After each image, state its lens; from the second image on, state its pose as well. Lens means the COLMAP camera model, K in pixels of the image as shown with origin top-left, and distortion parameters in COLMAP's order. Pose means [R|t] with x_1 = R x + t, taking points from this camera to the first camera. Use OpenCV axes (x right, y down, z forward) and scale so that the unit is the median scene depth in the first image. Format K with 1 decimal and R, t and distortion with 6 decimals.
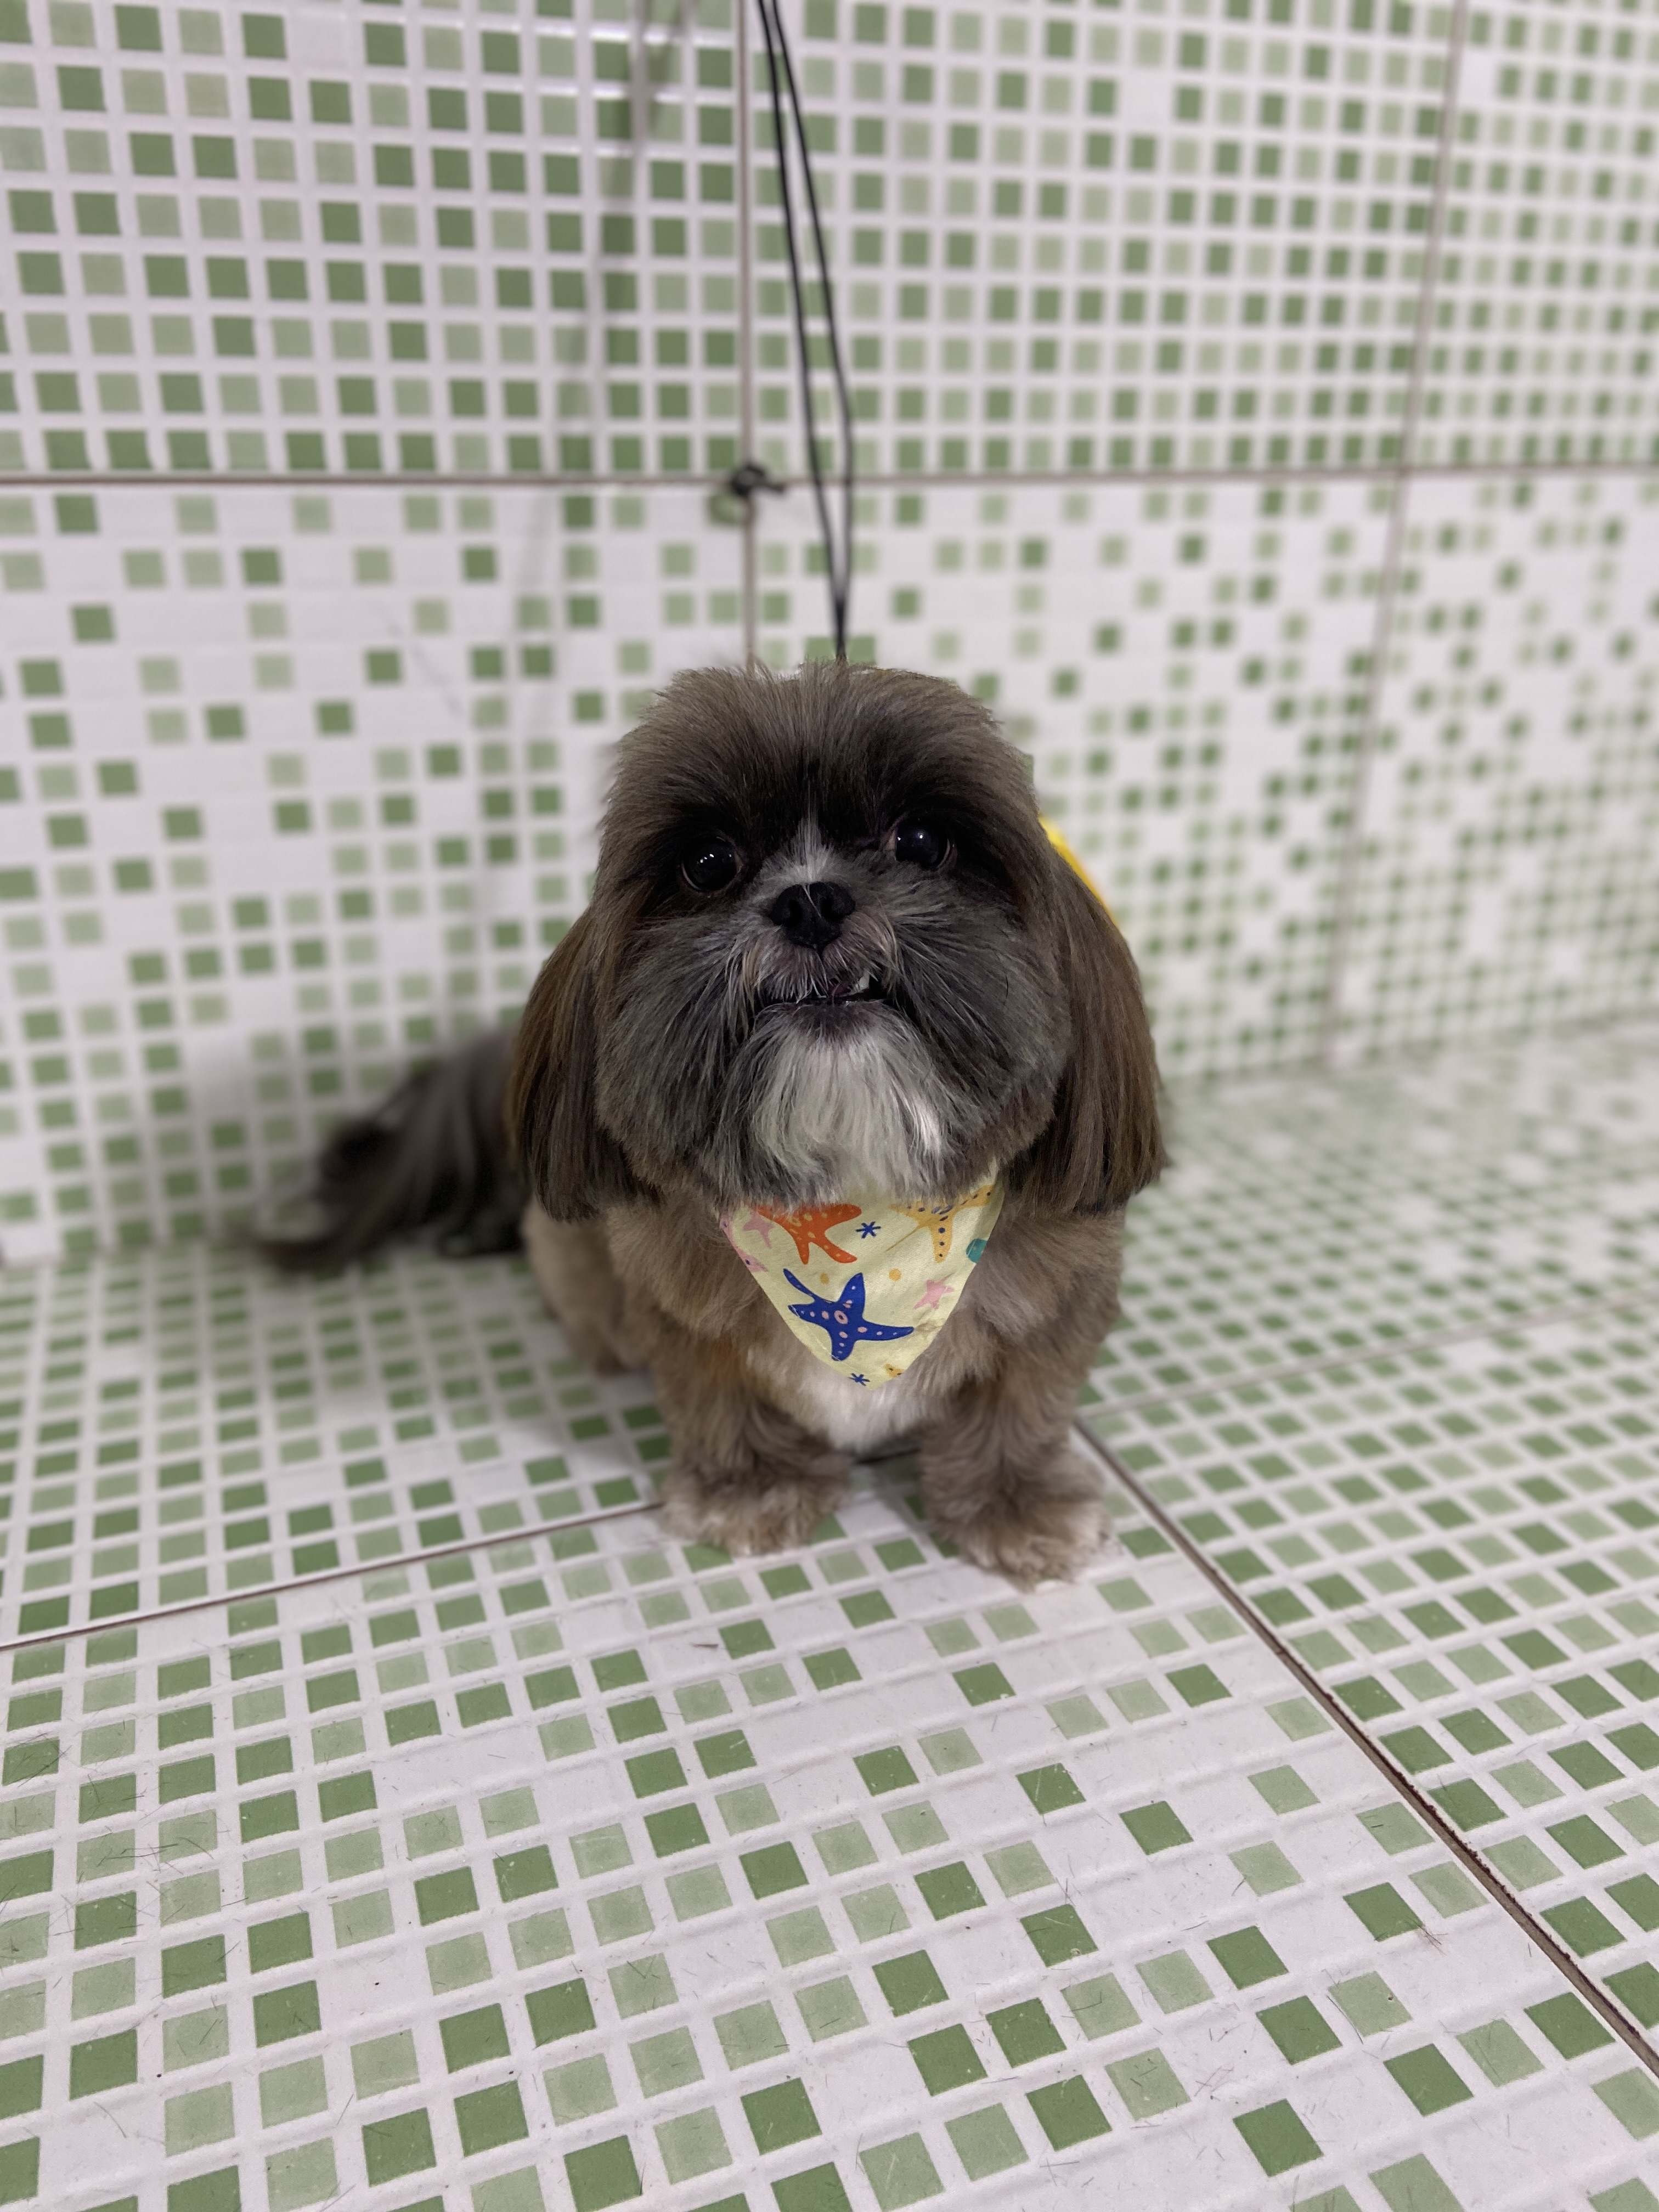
lens RADIAL K [[1674.5, 0, 836.3], [0, 1674.5, 1079.4], [0, 0, 1]] dist [0.132062, -0.178415]
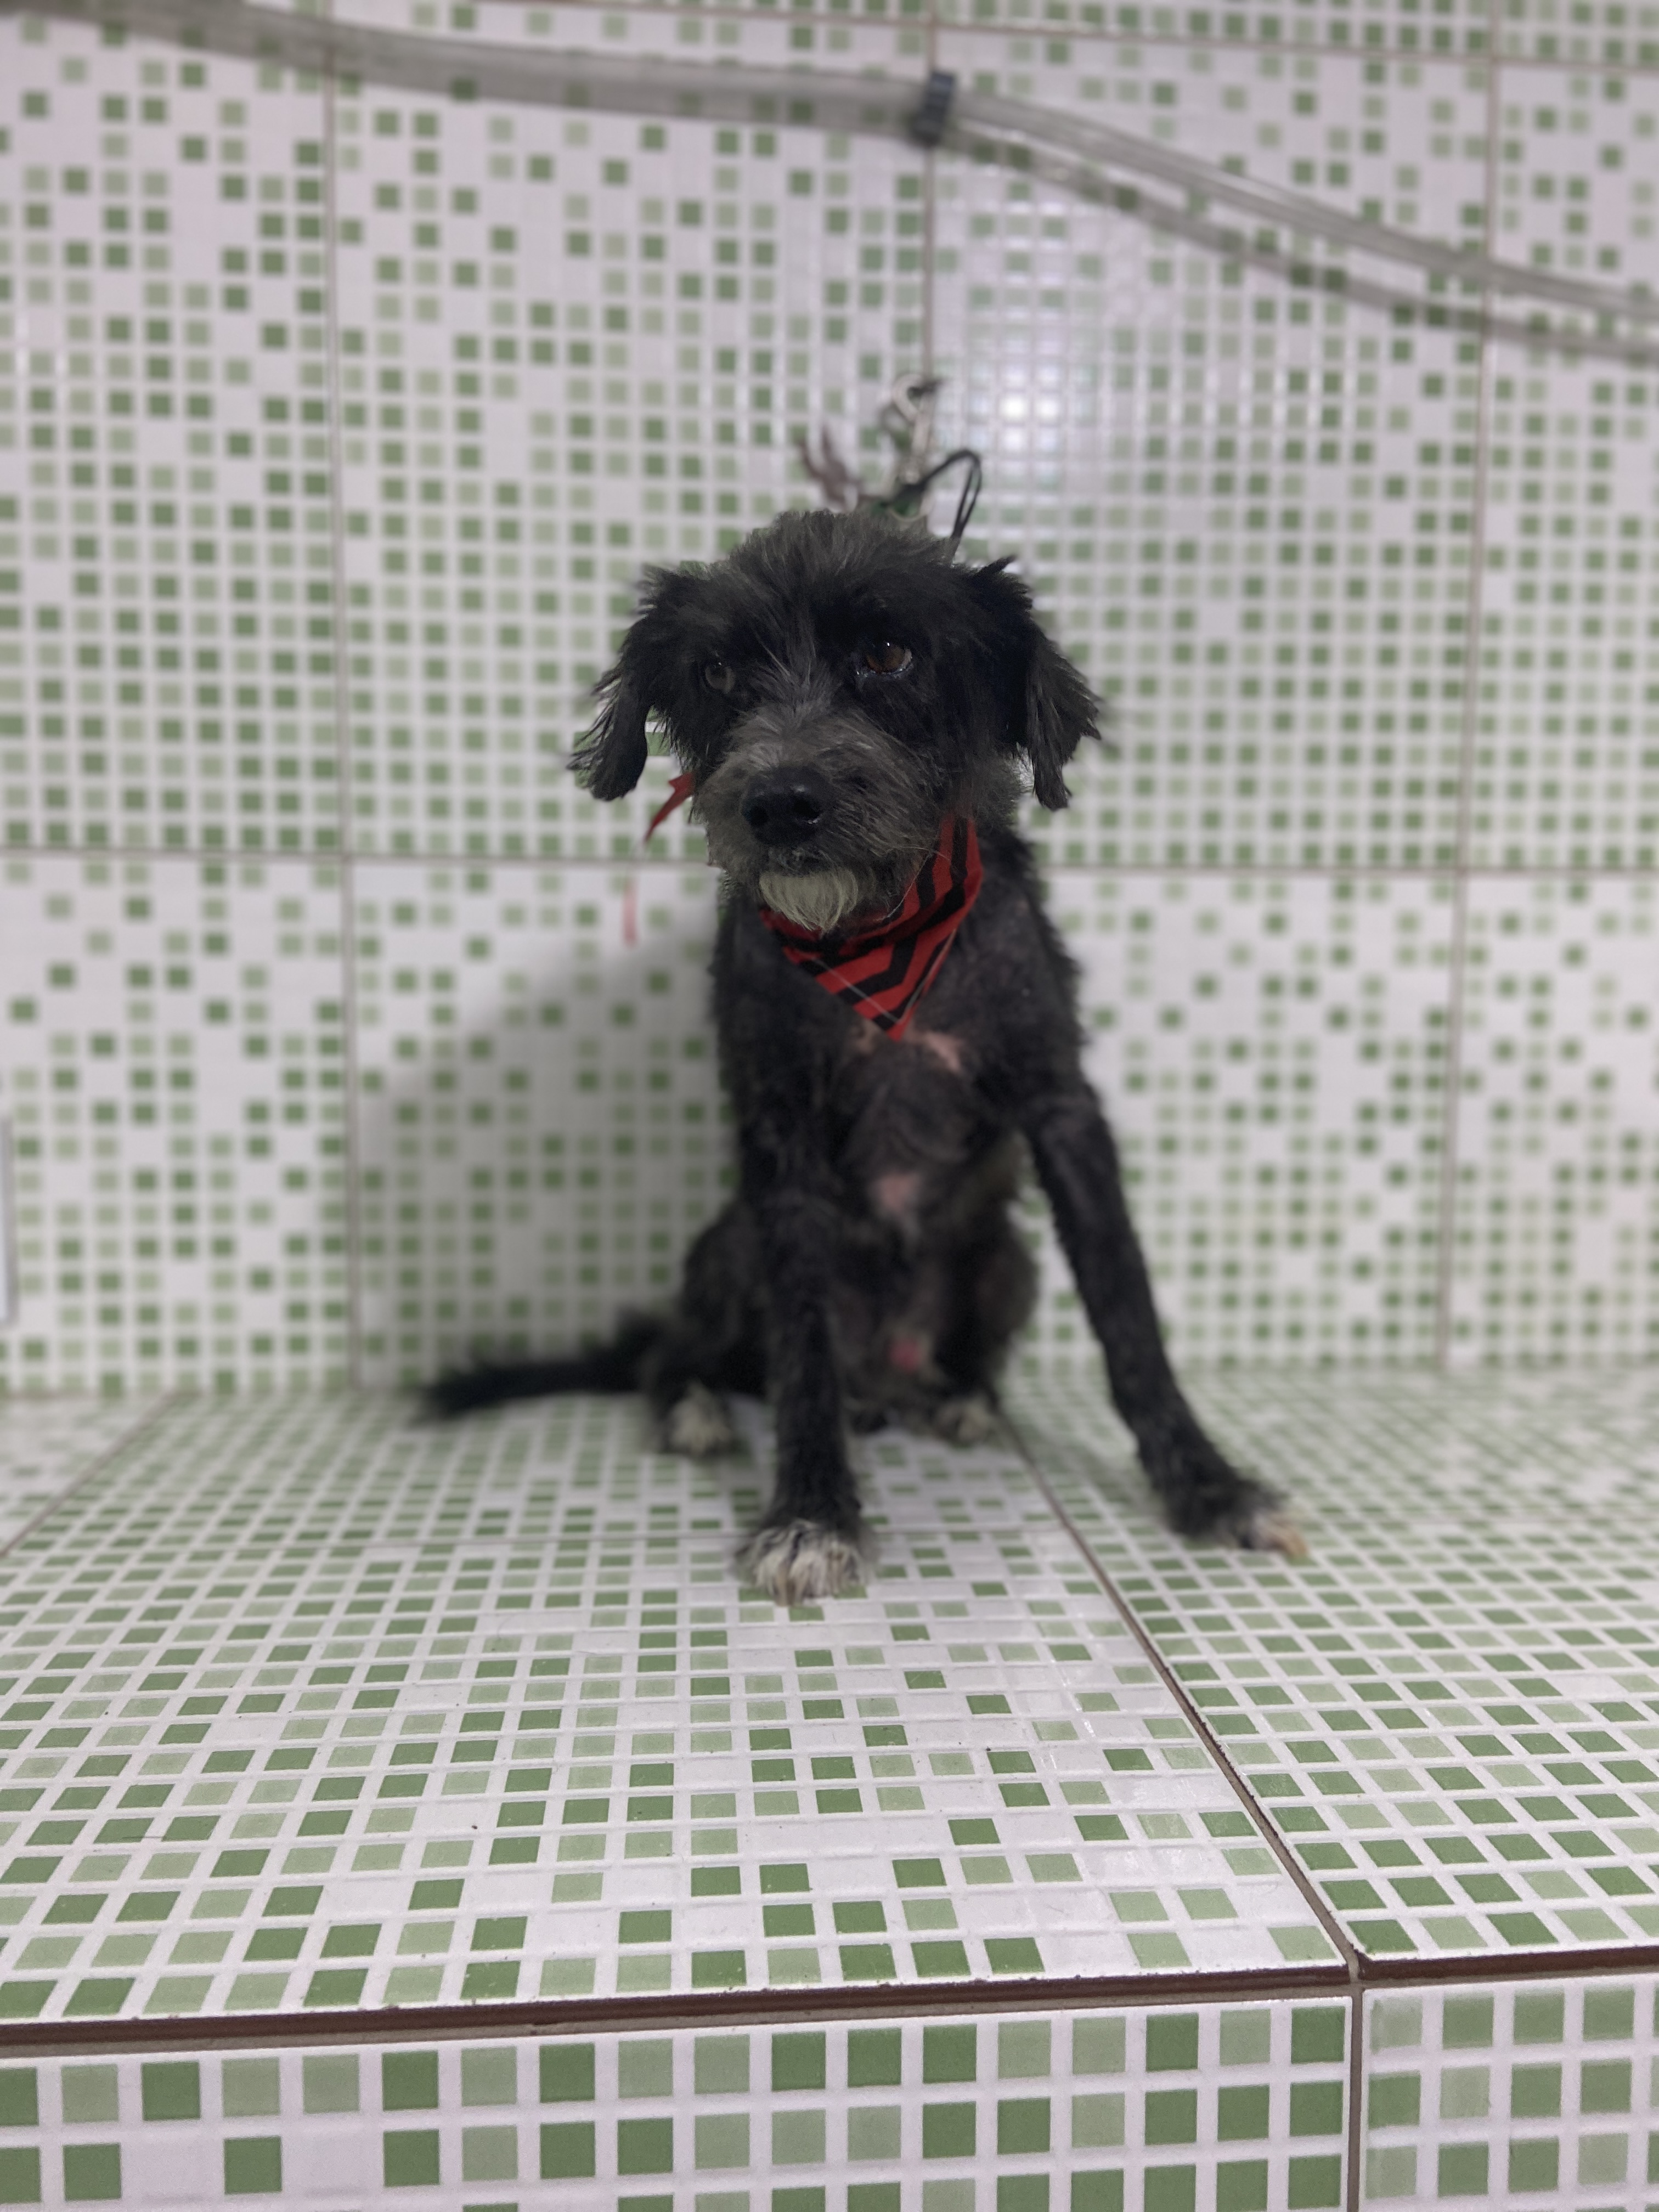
lens RADIAL K [[1674.5, 0, 838.2], [0, 1674.5, 1080.3], [0, 0, 1]] dist [0.132062, -0.178415]
pose [[0.963390, 0.022171, -0.267187, 0.270770], [-0.100022, 0.954348, -0.281454, 0.228795], [0.248749, 0.297875, 0.921626, -0.271248]]
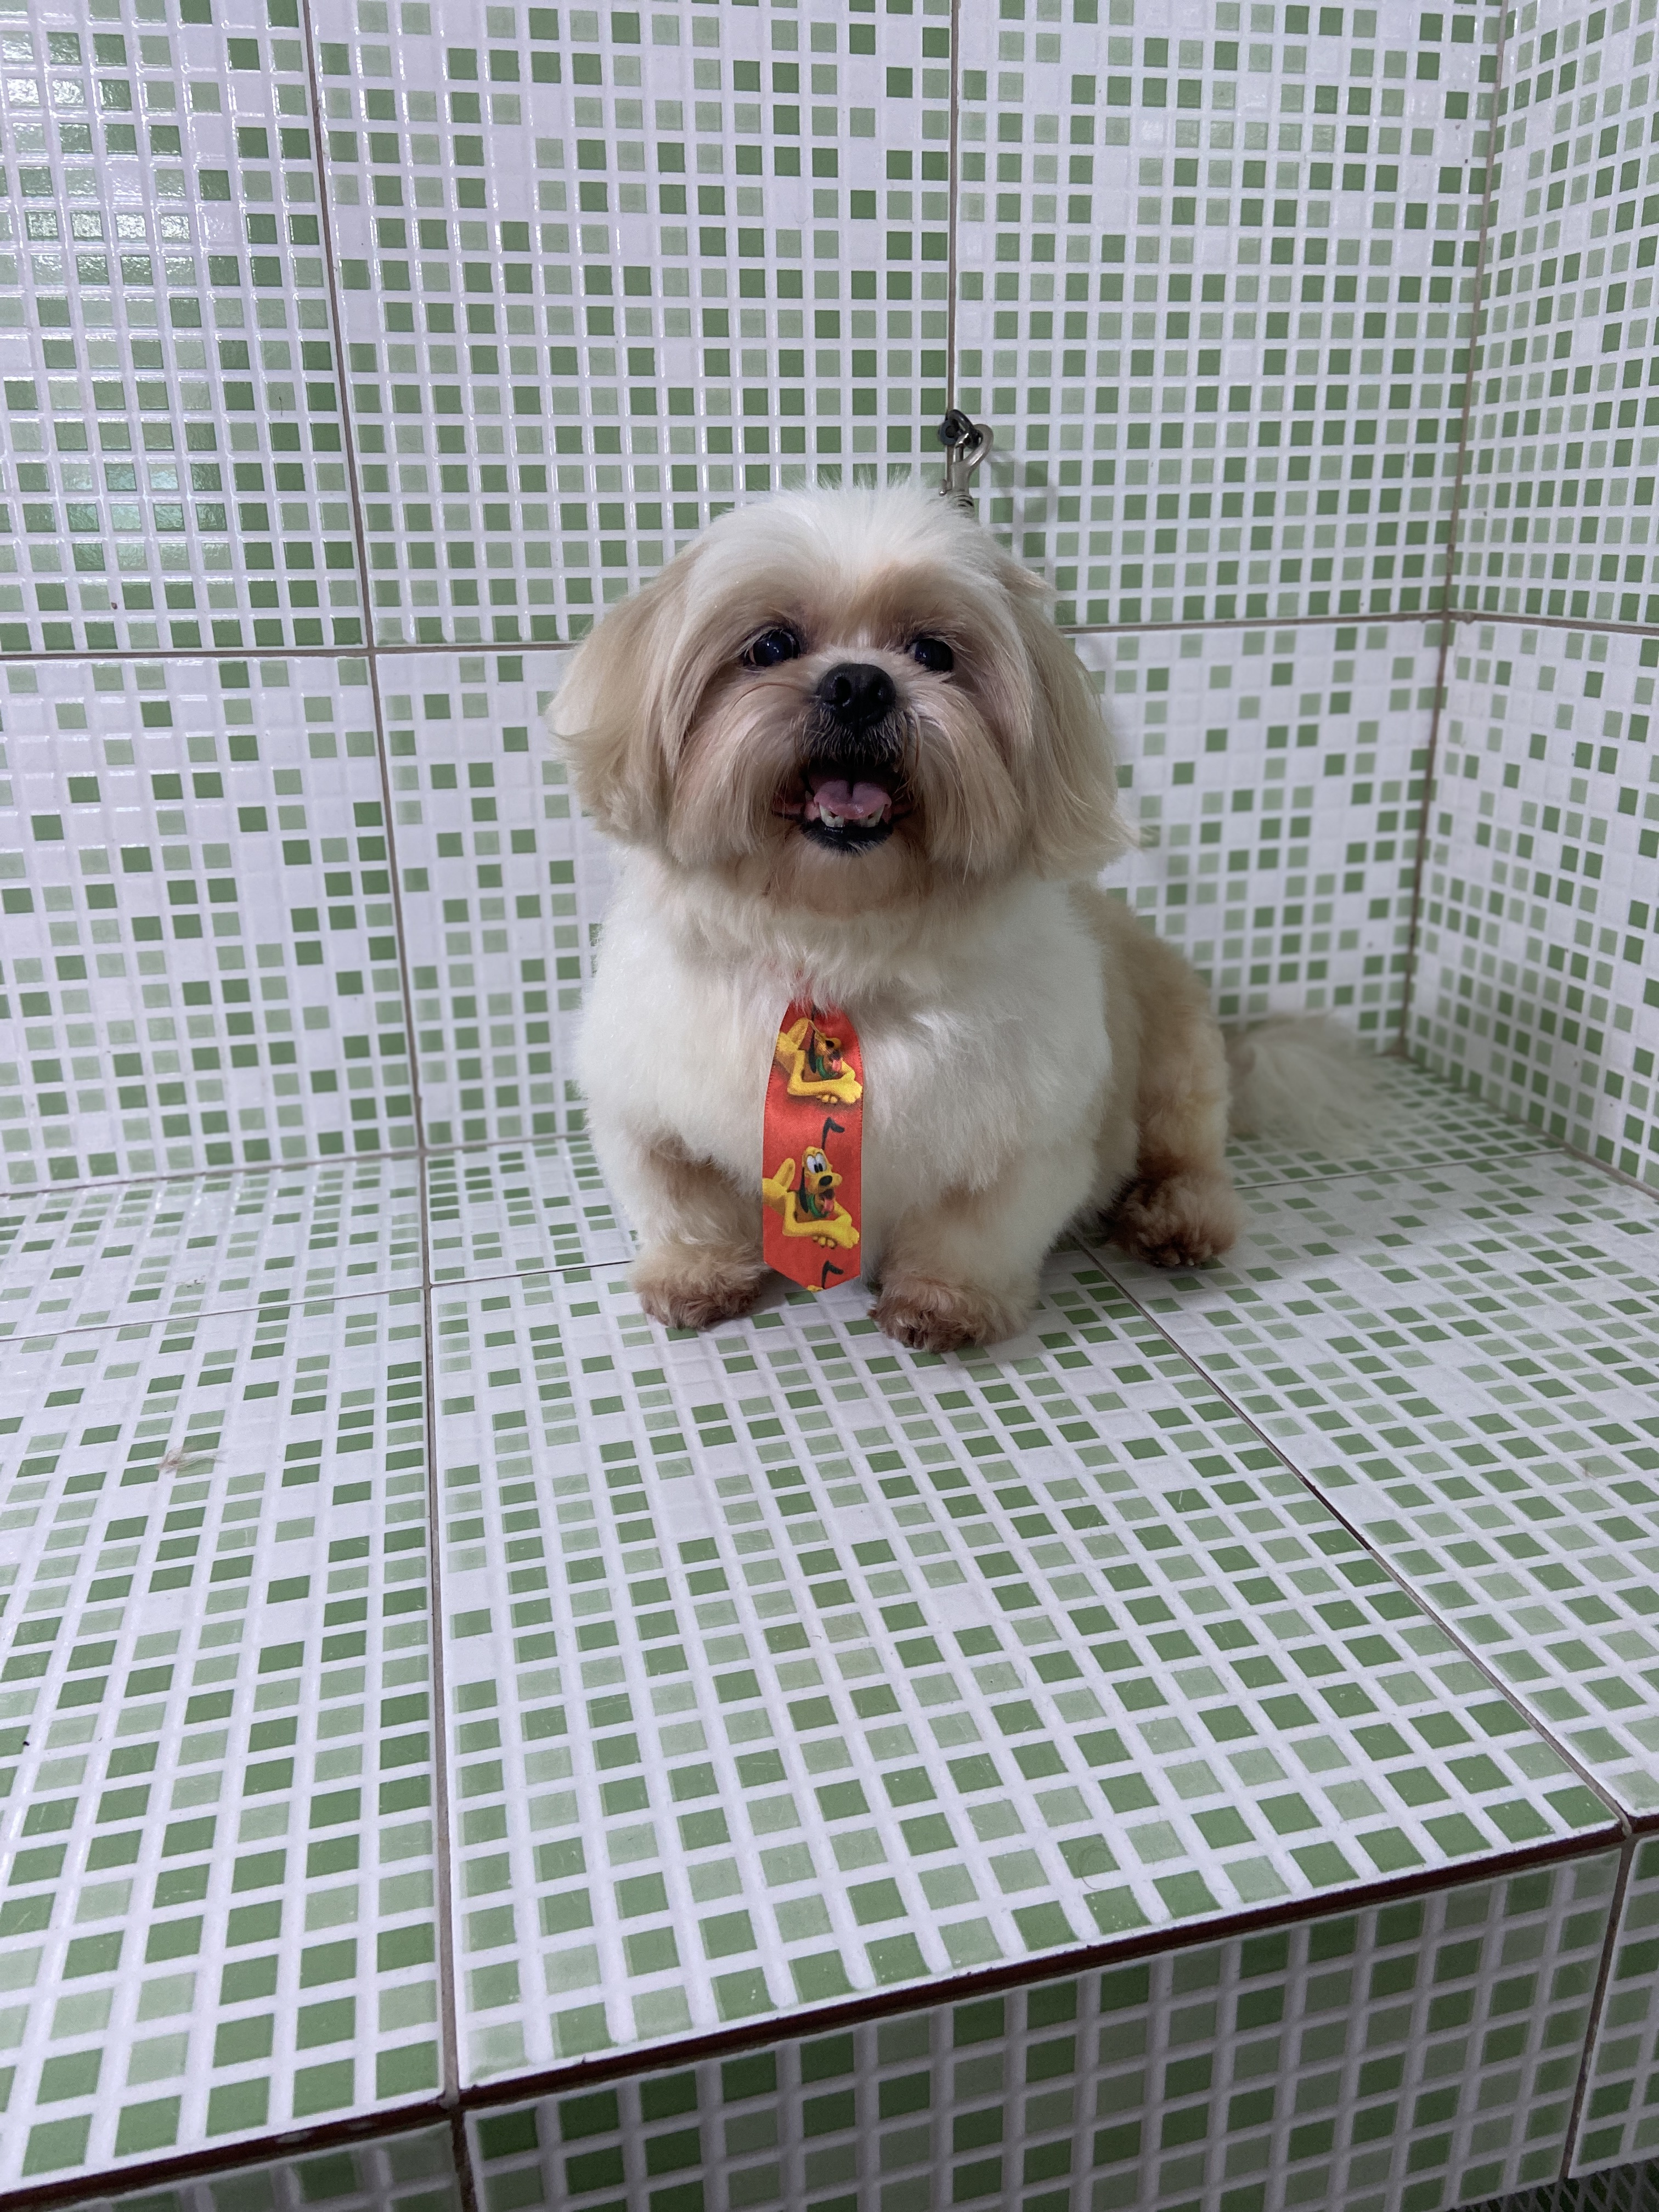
lens RADIAL K [[1674.5, 0, 829.7], [0, 1674.5, 1075.3], [0, 0, 1]] dist [0.132062, -0.178415]
pose [[0.116582, -0.327122, 0.937763, -0.952122], [0.393388, 0.882187, 0.258830, -0.162136], [-0.911951, 0.338730, 0.231533, 0.291094]]
